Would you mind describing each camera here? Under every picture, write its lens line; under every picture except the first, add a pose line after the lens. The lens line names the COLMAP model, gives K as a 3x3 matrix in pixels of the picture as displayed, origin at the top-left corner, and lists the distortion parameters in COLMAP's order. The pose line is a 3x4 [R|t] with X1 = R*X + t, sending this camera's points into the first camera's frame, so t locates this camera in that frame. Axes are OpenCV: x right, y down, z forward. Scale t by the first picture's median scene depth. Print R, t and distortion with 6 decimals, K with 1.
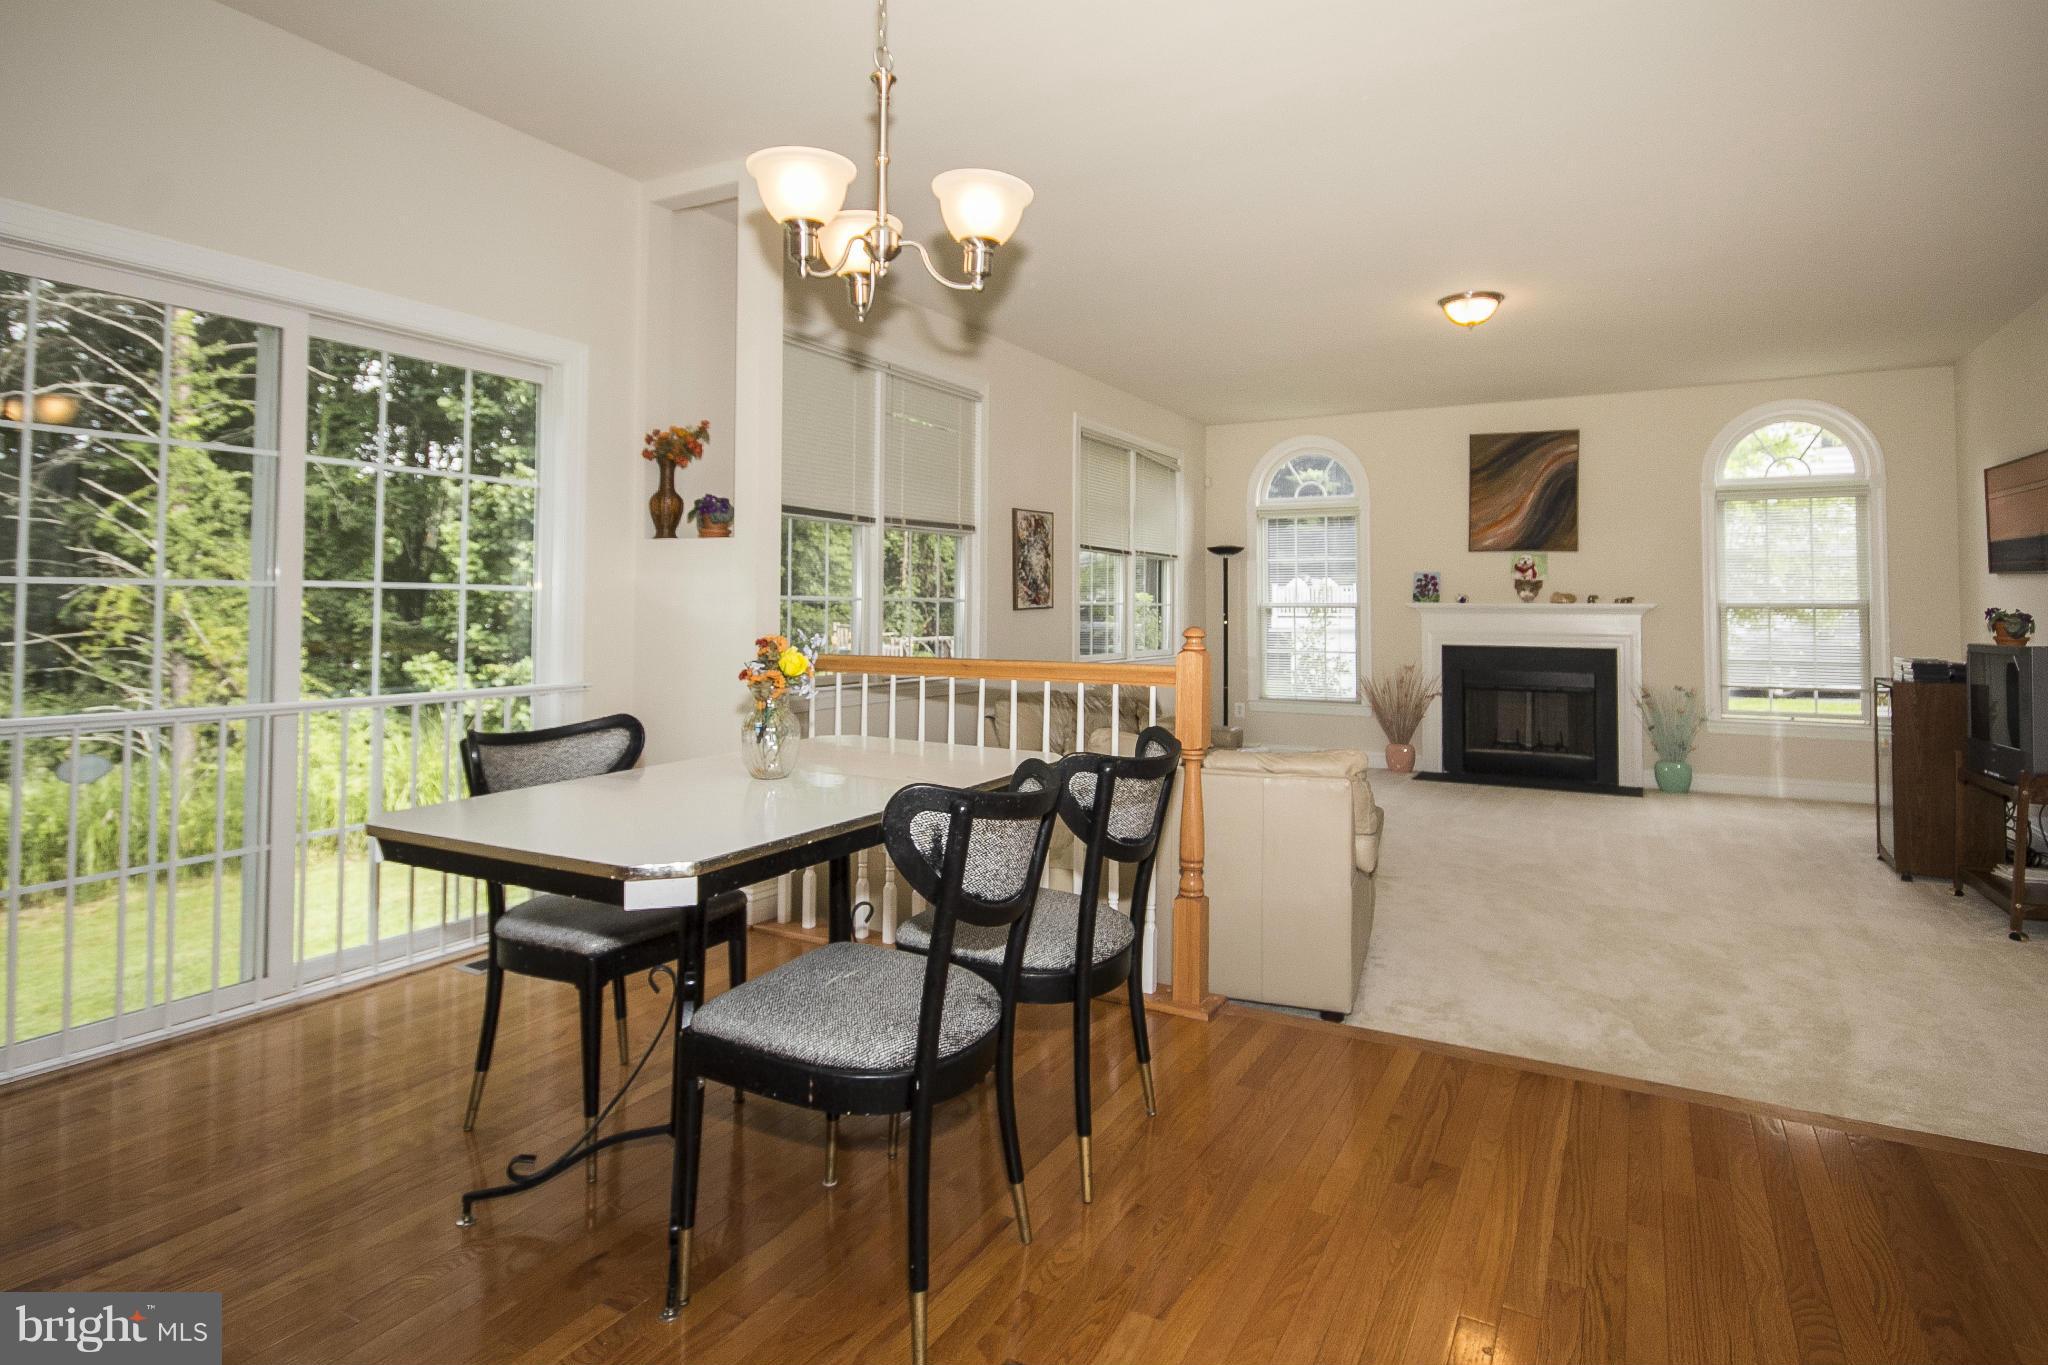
lens RADIAL K [[1096.7, 0, 1085.0], [0, 1096.7, 572.8], [0, 0, 1]] dist [-0.002791, 0.007116]
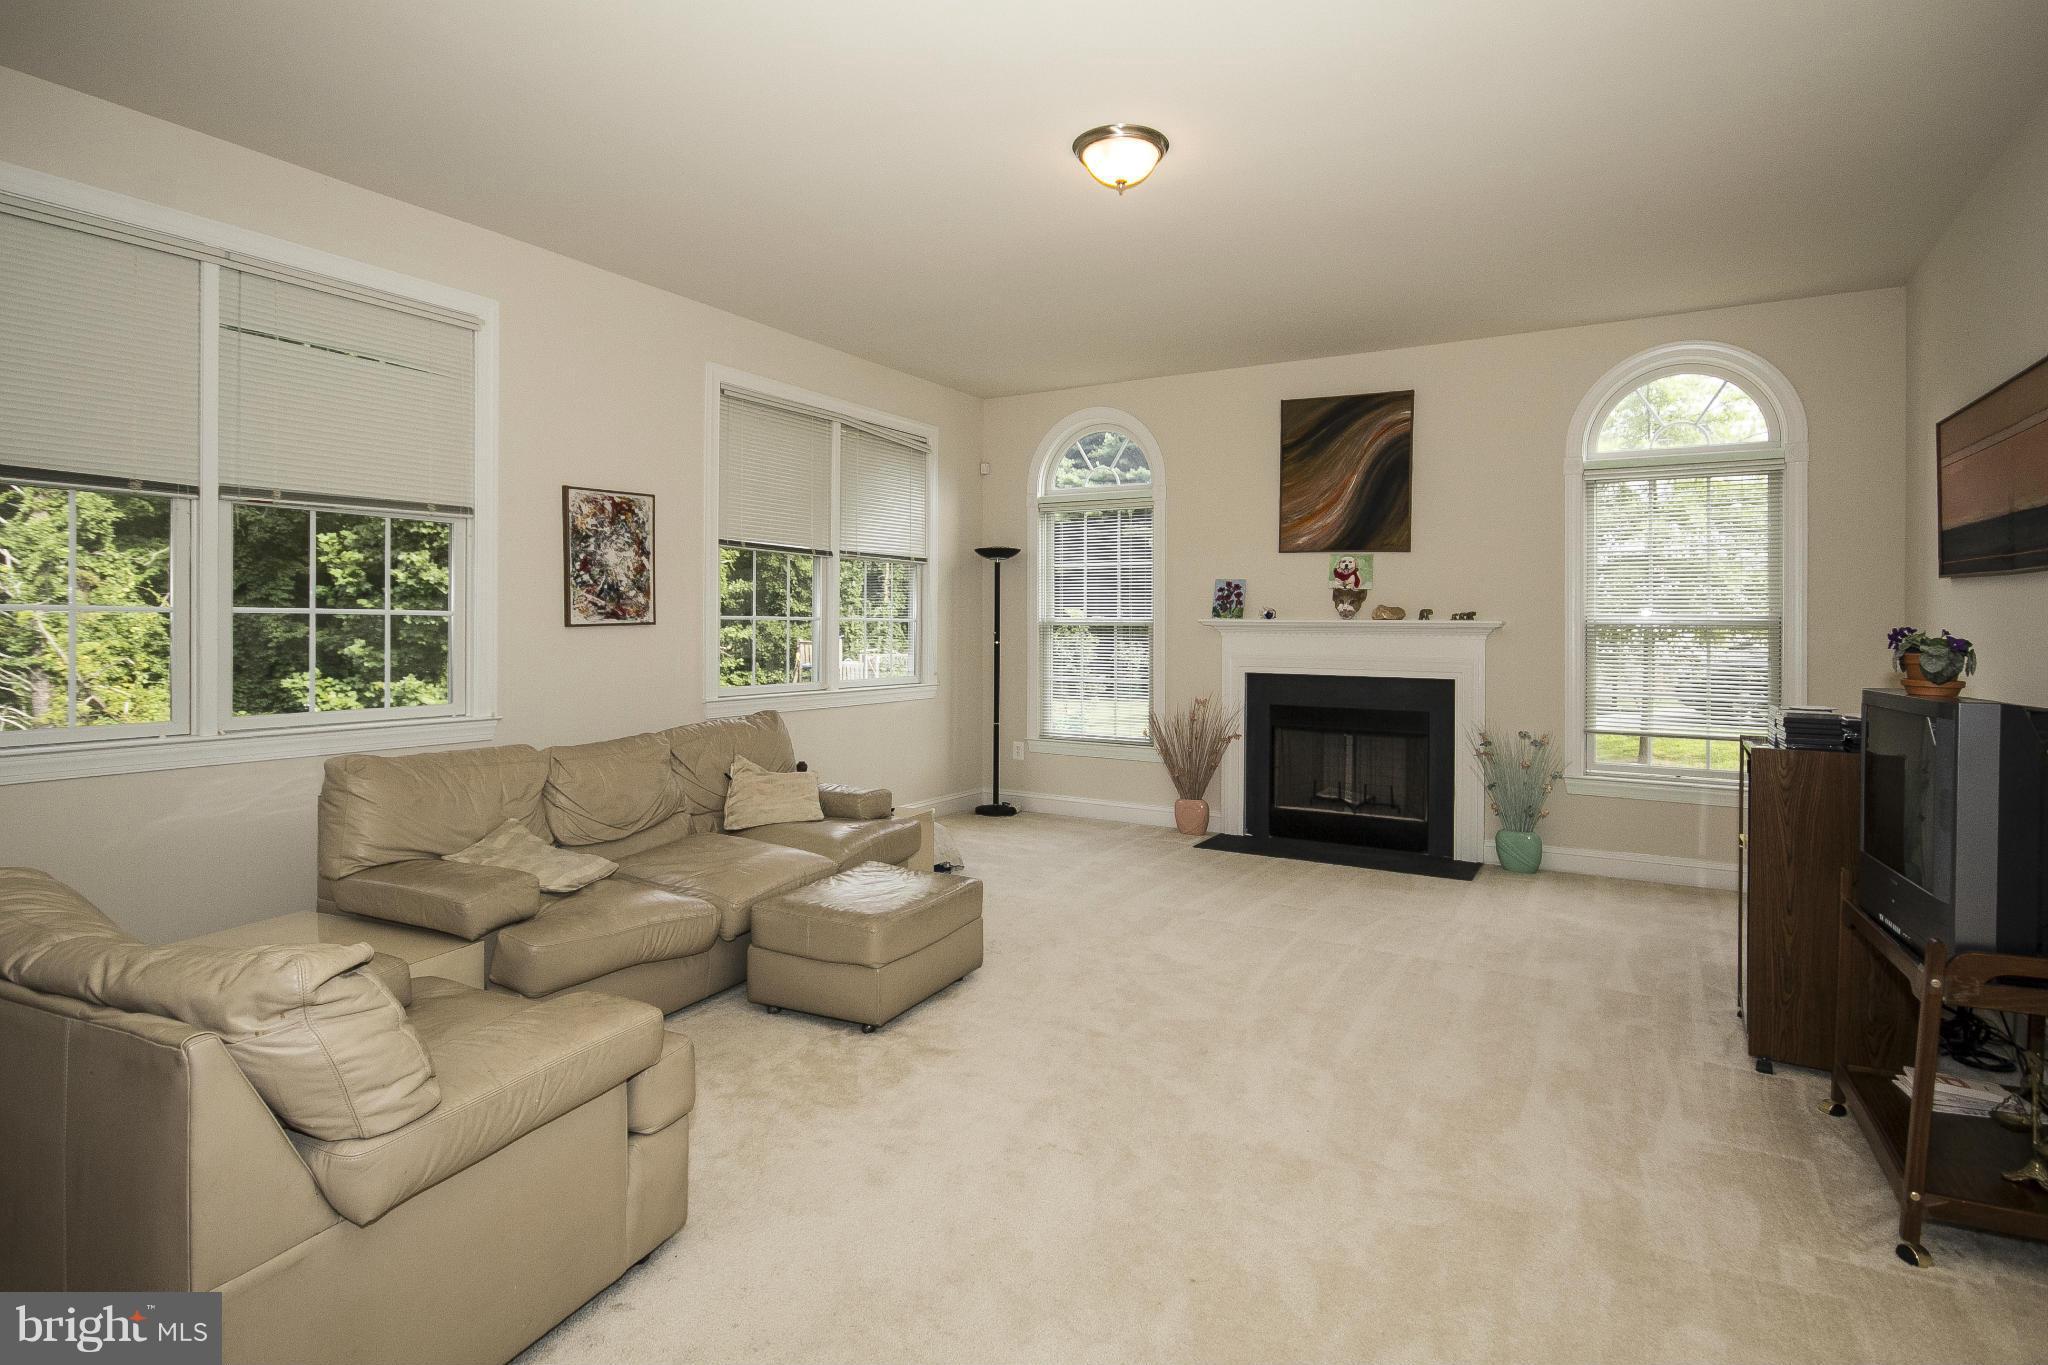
lens RADIAL K [[1096.7, 0, 1054.2], [0, 1096.7, 624.5], [0, 0, 1]] dist [-0.002791, 0.007116]
pose [[0.999719, 0.002658, -0.023543, 0.217618], [-0.001888, 0.999465, 0.032649, 0.006641], [0.023617, -0.032595, 0.999190, 0.229169]]
